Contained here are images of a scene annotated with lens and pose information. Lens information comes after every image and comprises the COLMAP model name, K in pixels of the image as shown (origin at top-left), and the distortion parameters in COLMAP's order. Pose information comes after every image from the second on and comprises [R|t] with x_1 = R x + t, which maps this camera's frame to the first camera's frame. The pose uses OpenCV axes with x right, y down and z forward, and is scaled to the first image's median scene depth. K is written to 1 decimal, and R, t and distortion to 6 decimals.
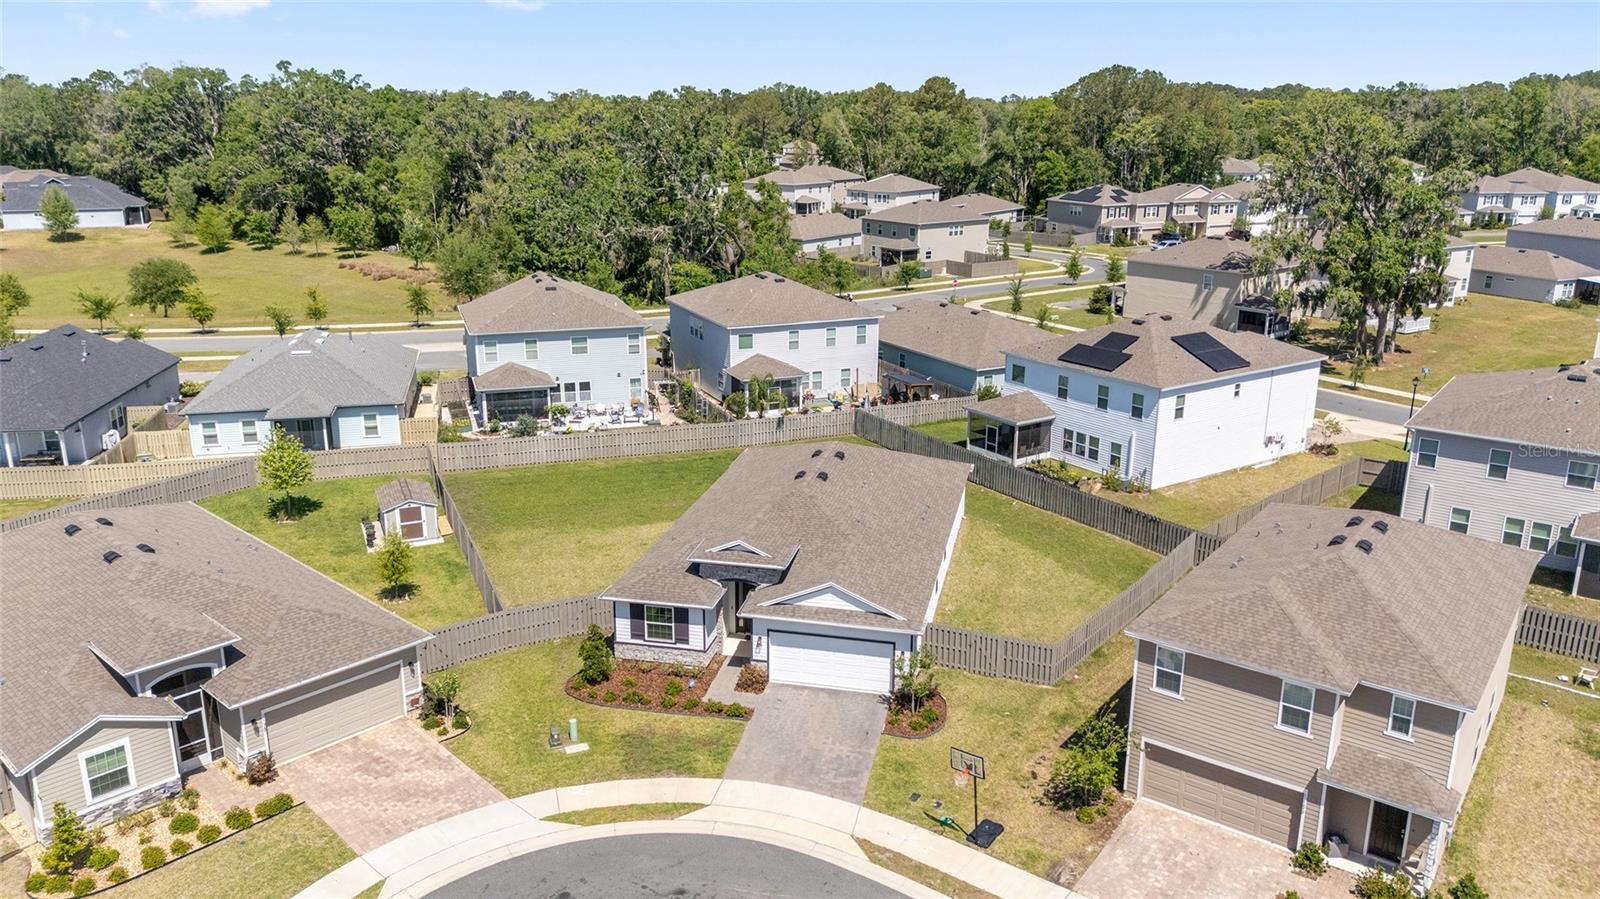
lens RADIAL K [[1183.3, 0, 800.0], [0, 1183.3, 449.5], [0, 0, 1]] dist [0.133370, -0.180166]
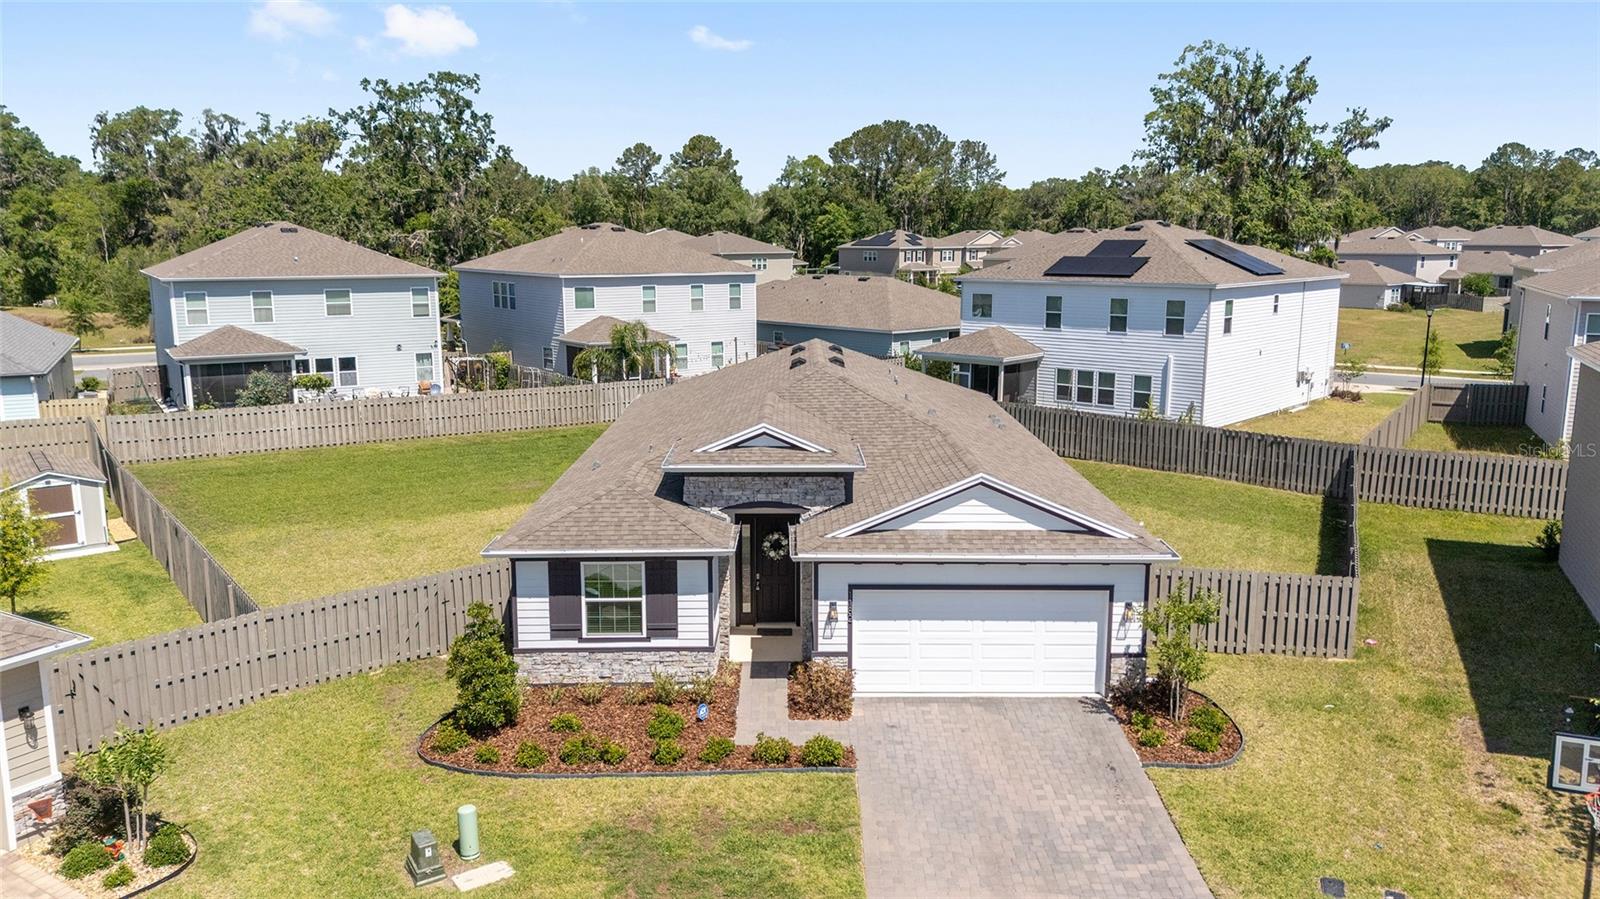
lens RADIAL K [[1175.3, 0, 800.0], [0, 1175.3, 449.5], [0, 0, 1]] dist [0.052360, -0.032080]
pose [[0.972748, -0.044940, 0.227467, -0.111986], [0.068474, 0.992960, -0.096650, 0.102162], [-0.221522, 0.109591, 0.968978, 0.382484]]
